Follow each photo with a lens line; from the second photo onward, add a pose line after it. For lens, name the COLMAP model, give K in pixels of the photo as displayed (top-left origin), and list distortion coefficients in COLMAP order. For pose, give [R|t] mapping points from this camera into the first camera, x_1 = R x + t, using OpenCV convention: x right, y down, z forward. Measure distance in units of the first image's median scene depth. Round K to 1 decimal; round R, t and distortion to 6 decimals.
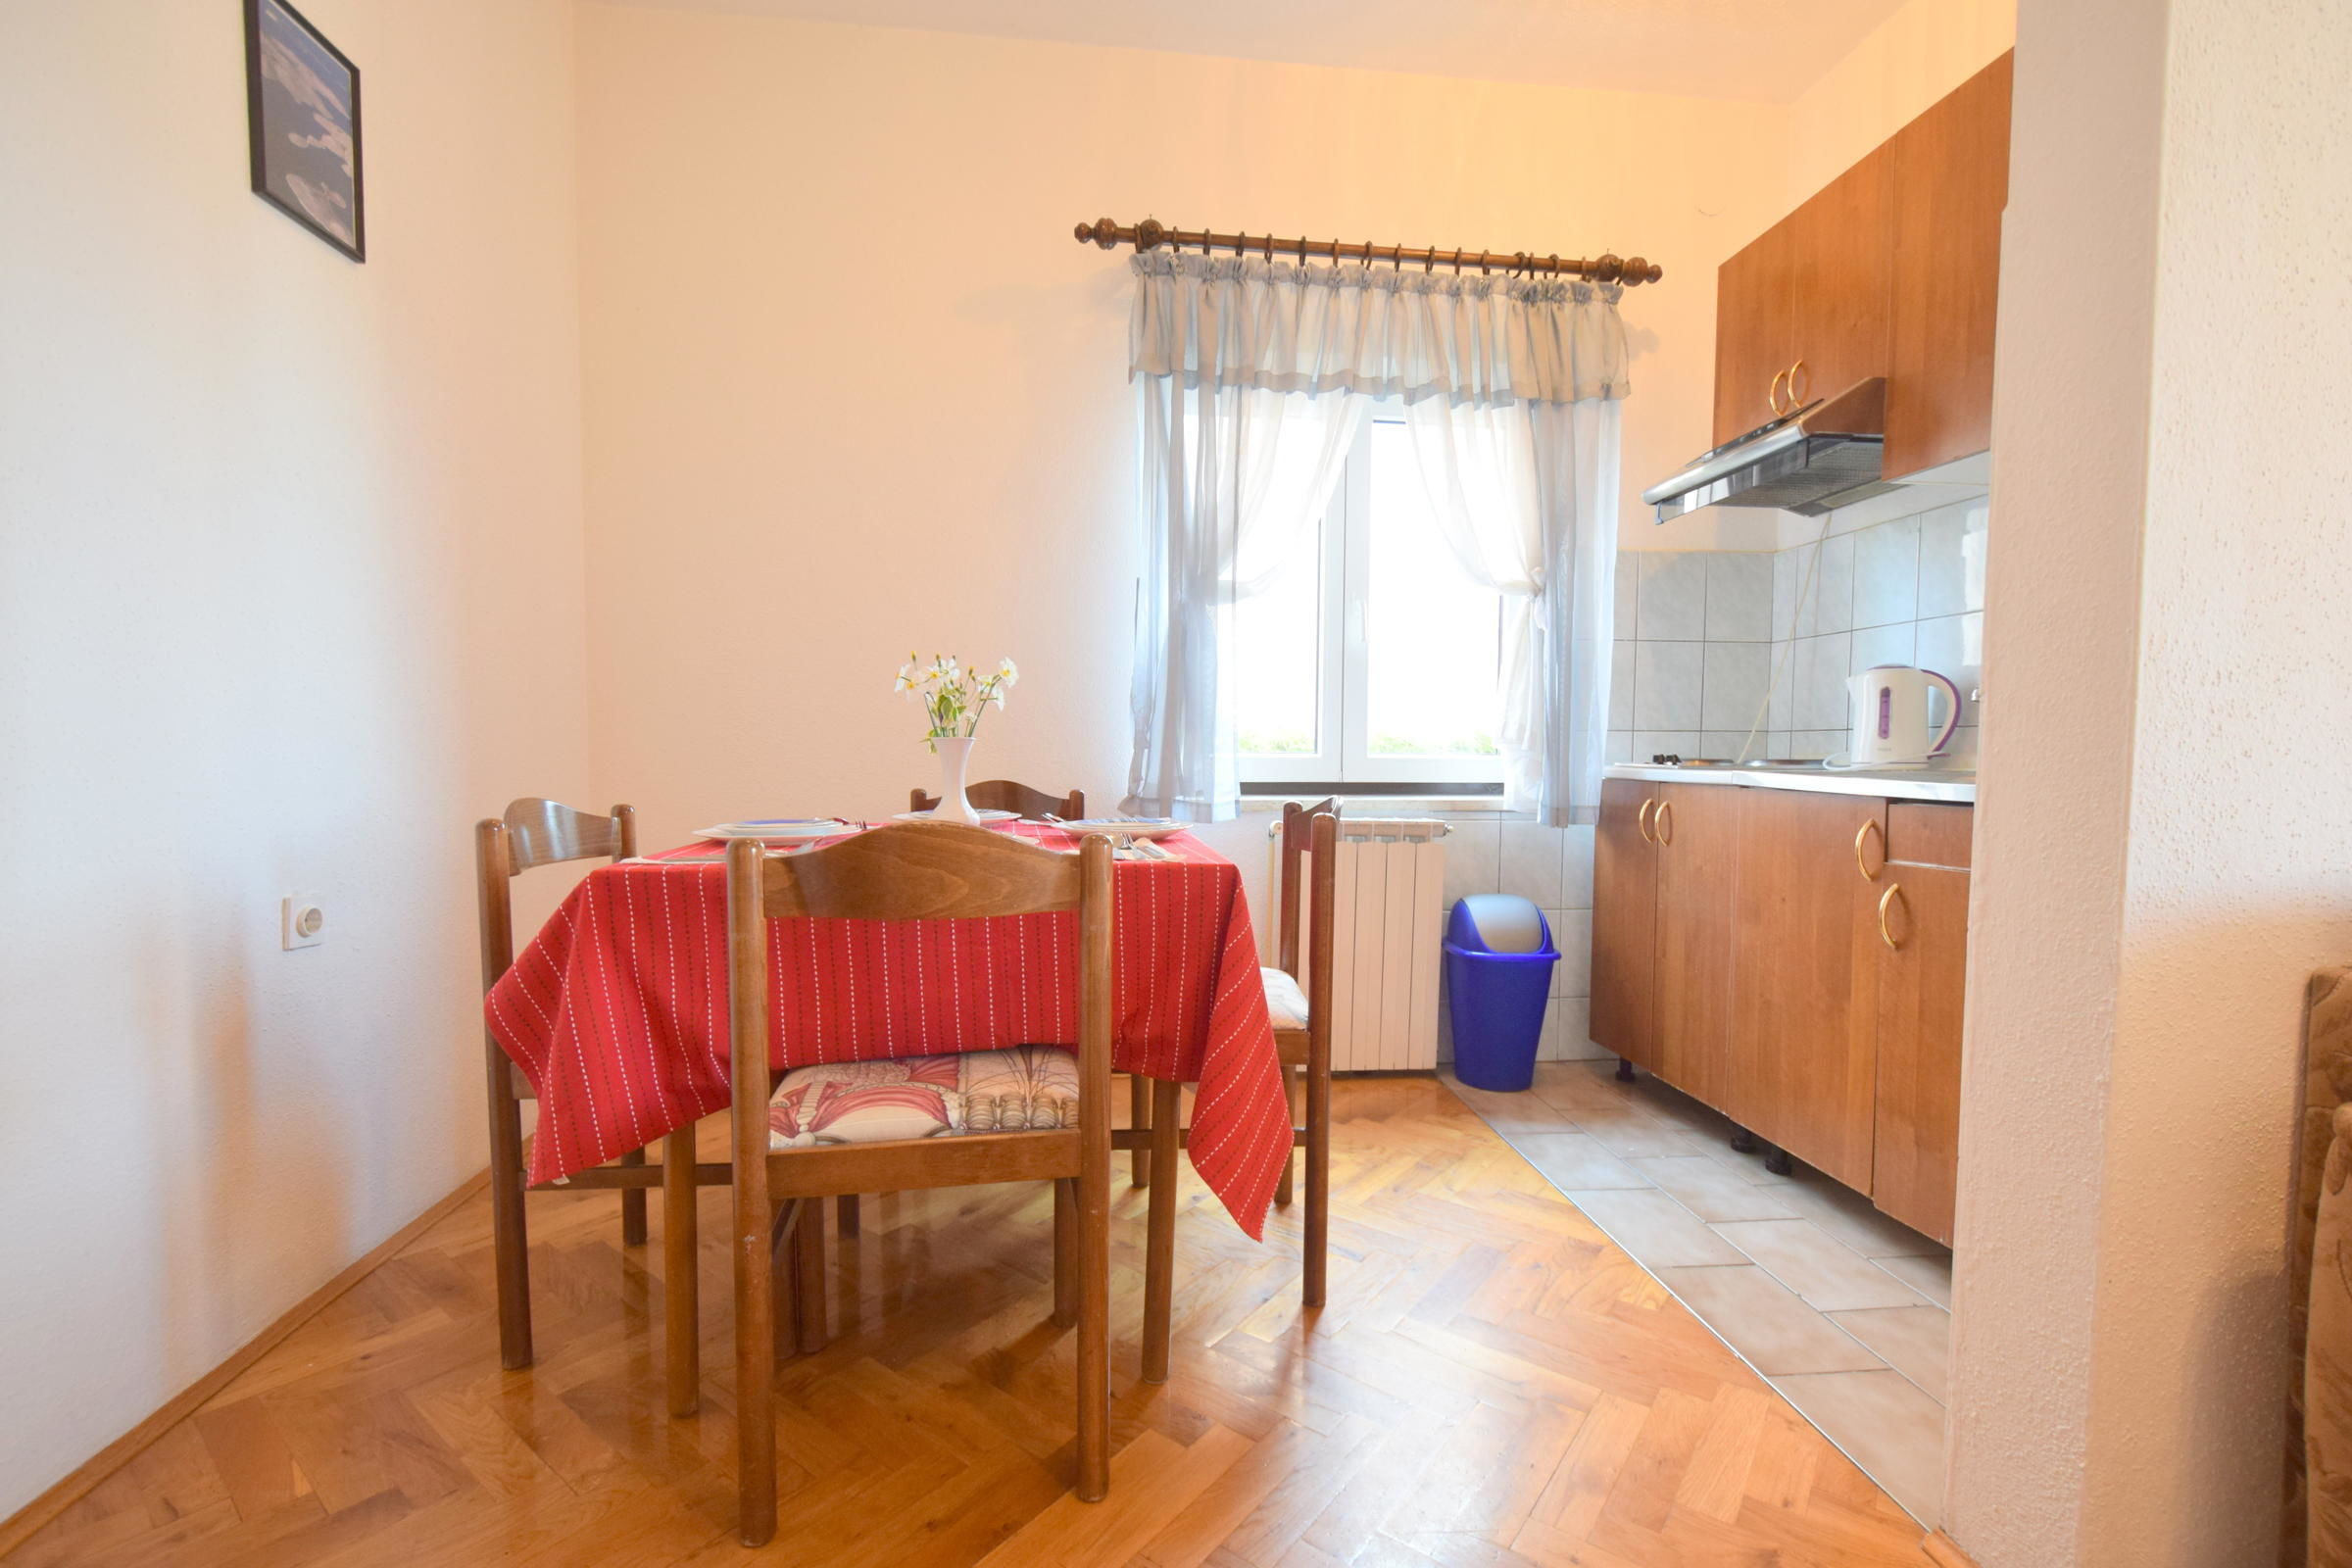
lens RADIAL K [[1022.0, 0, 1187.5], [0, 1022.0, 815.5], [0, 0, 1]] dist [0.009609, -0.011029]
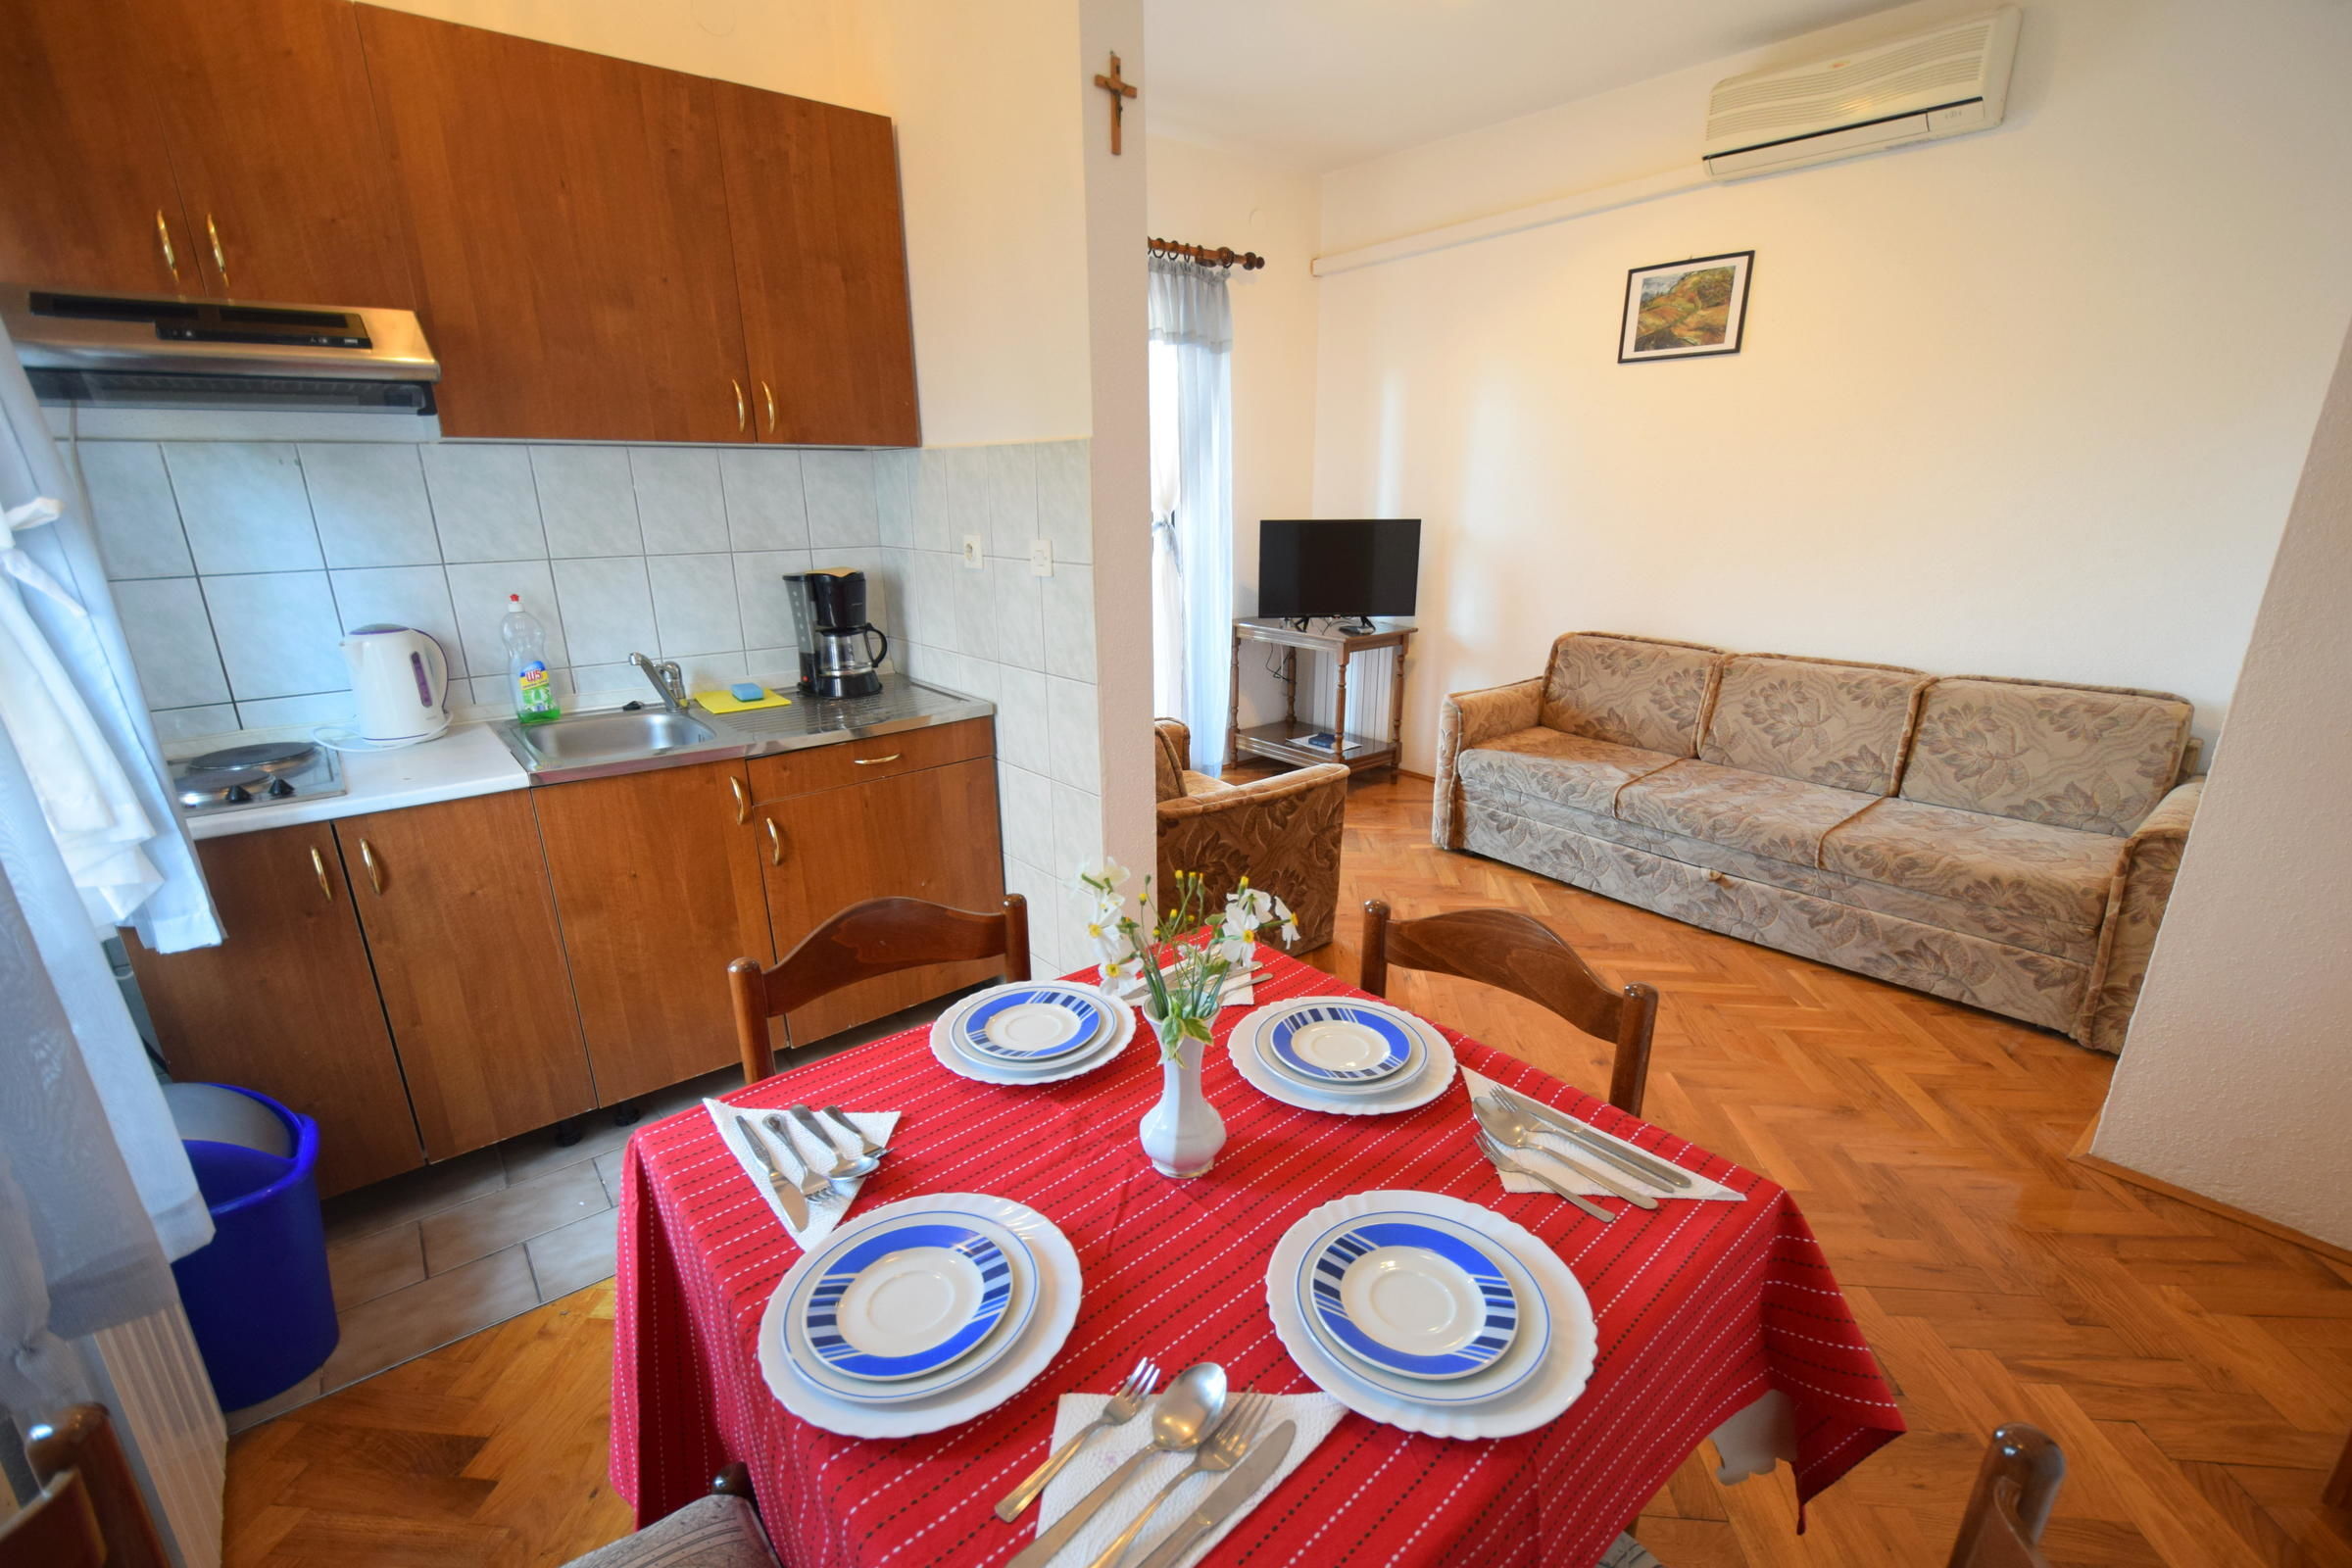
lens RADIAL K [[1025.0, 0, 1185.3], [0, 1025.0, 817.3], [0, 0, 1]] dist [0.010638, -0.008926]
pose [[-0.546598, -0.260951, 0.795698, -0.436866], [0.055136, 0.936929, 0.345143, -0.245416], [-0.835578, 0.232526, -0.497735, 0.838661]]
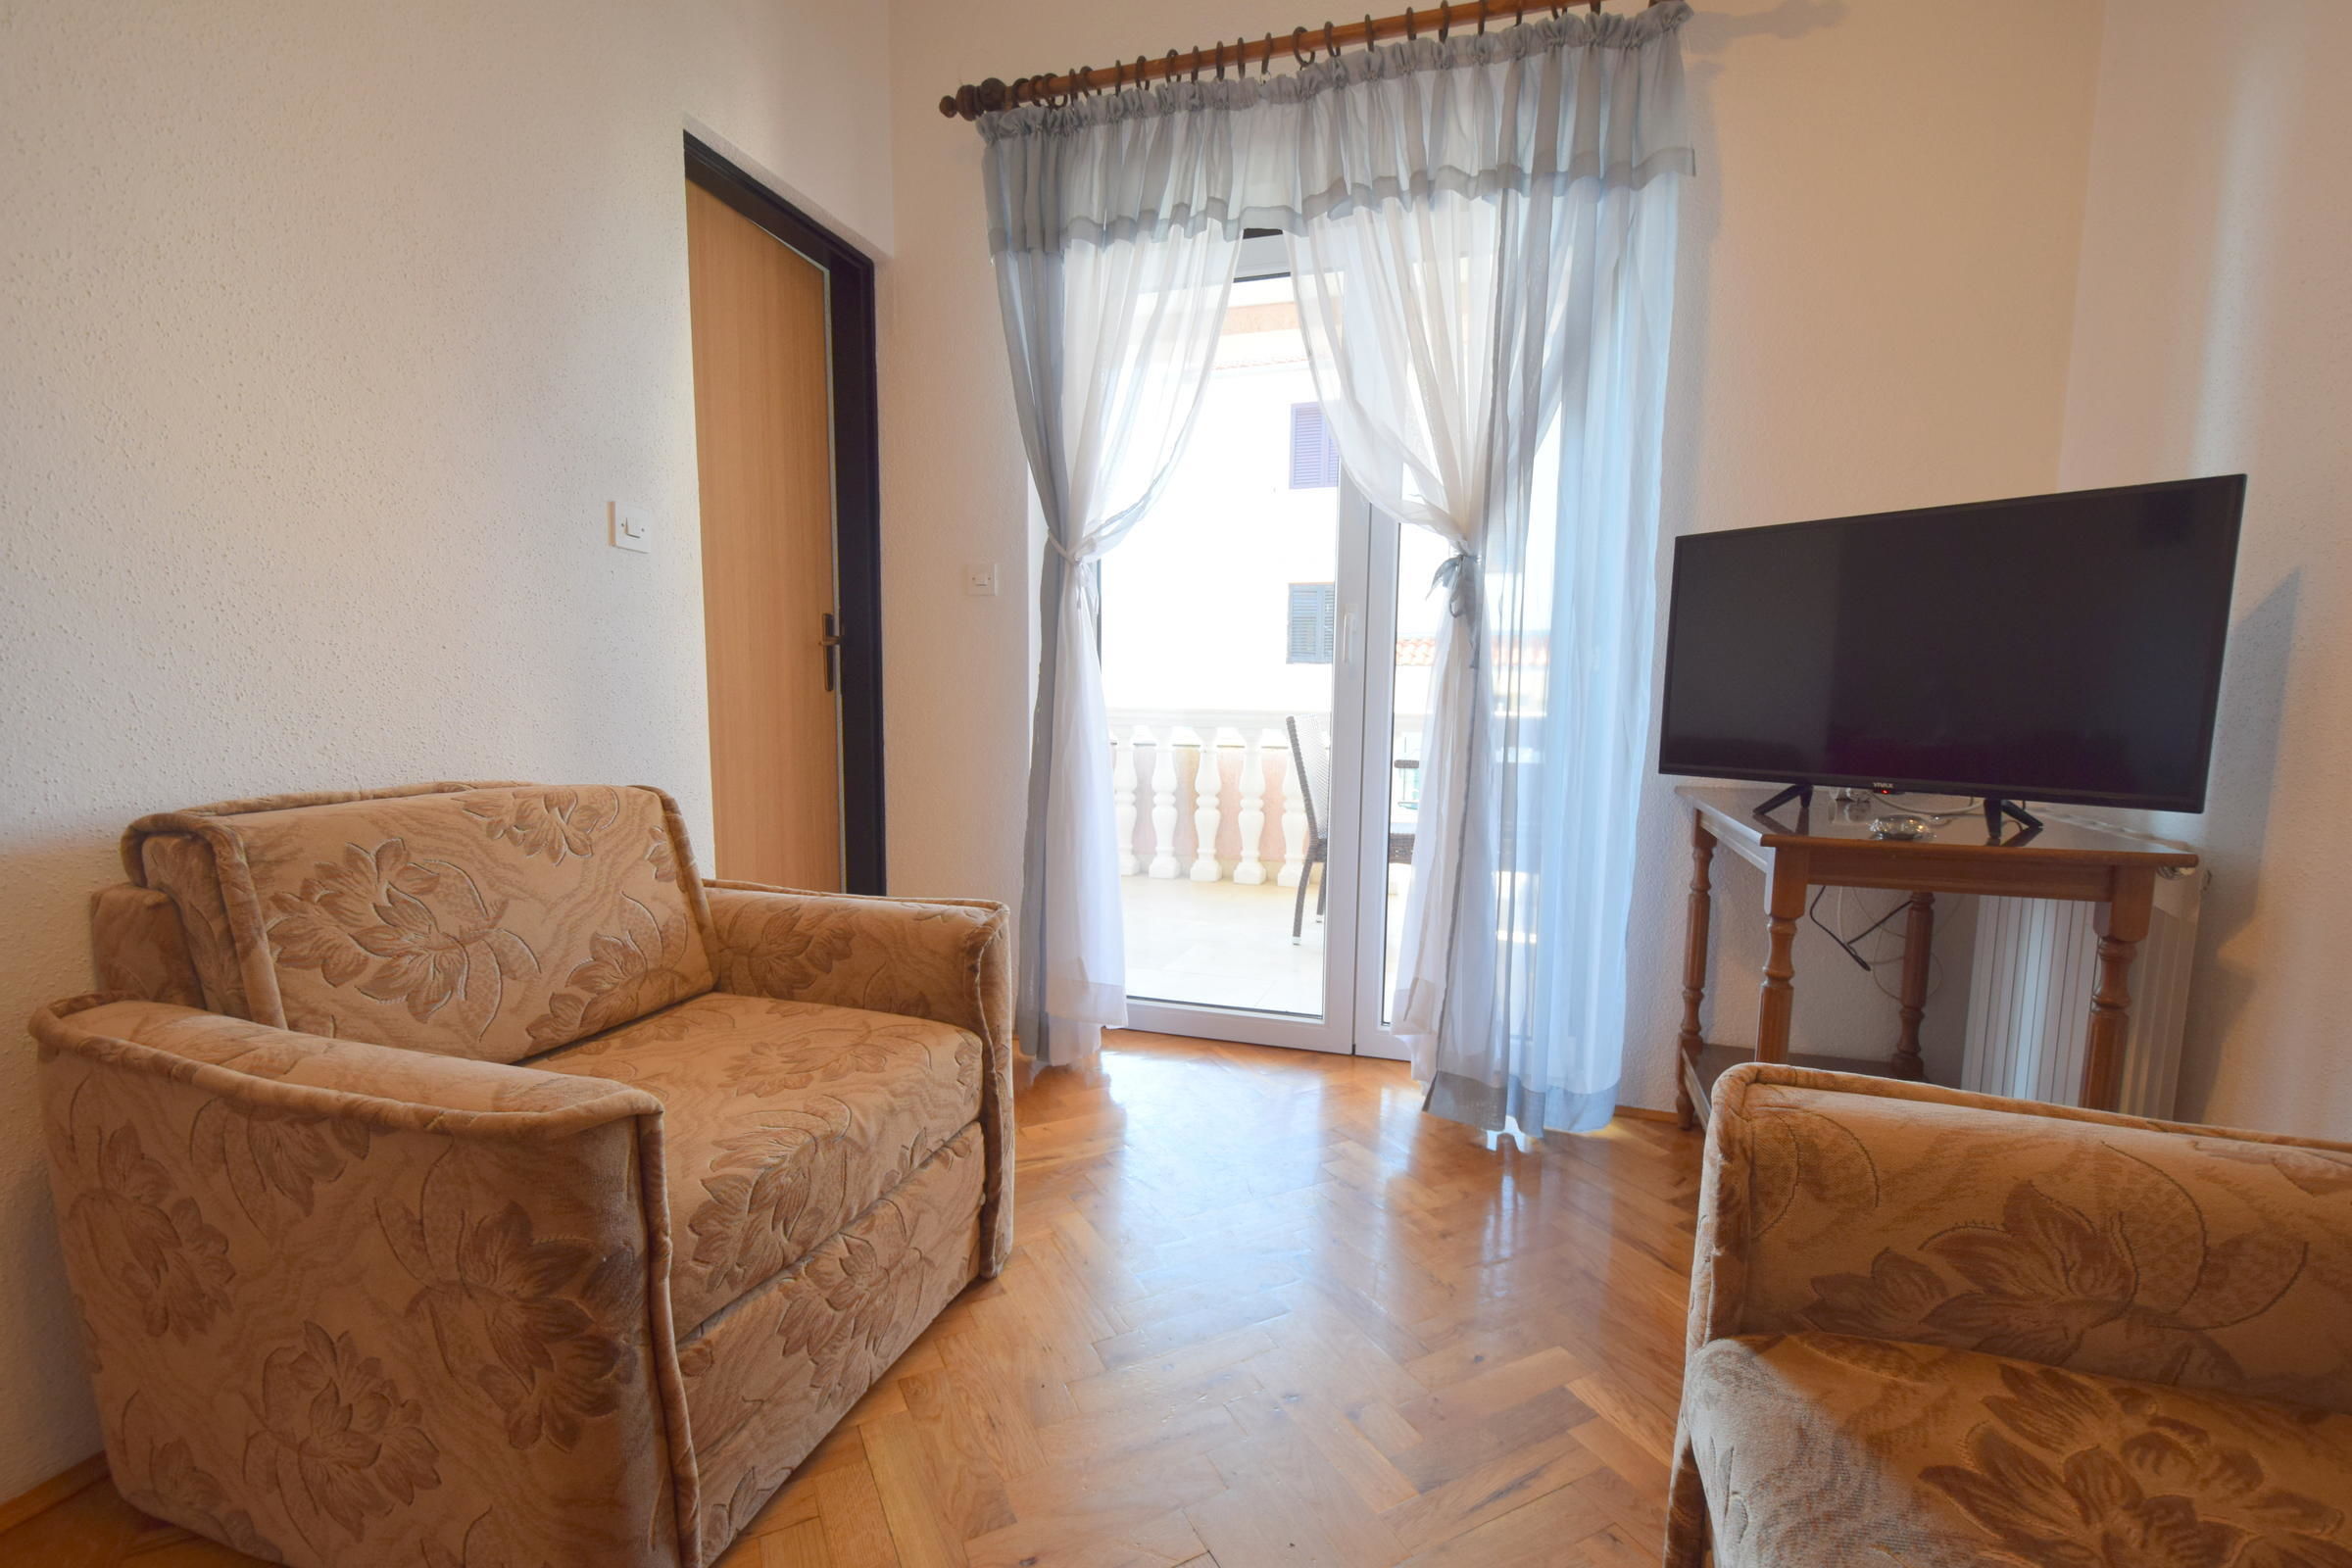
lens RADIAL K [[1022.0, 0, 1187.5], [0, 1022.0, 815.5], [0, 0, 1]] dist [0.009609, -0.011029]
pose [[0.413901, -0.108030, 0.903889, 0.218864], [0.046628, 0.994146, 0.097466, 0.001833], [-0.909127, 0.001805, 0.416515, -0.260004]]
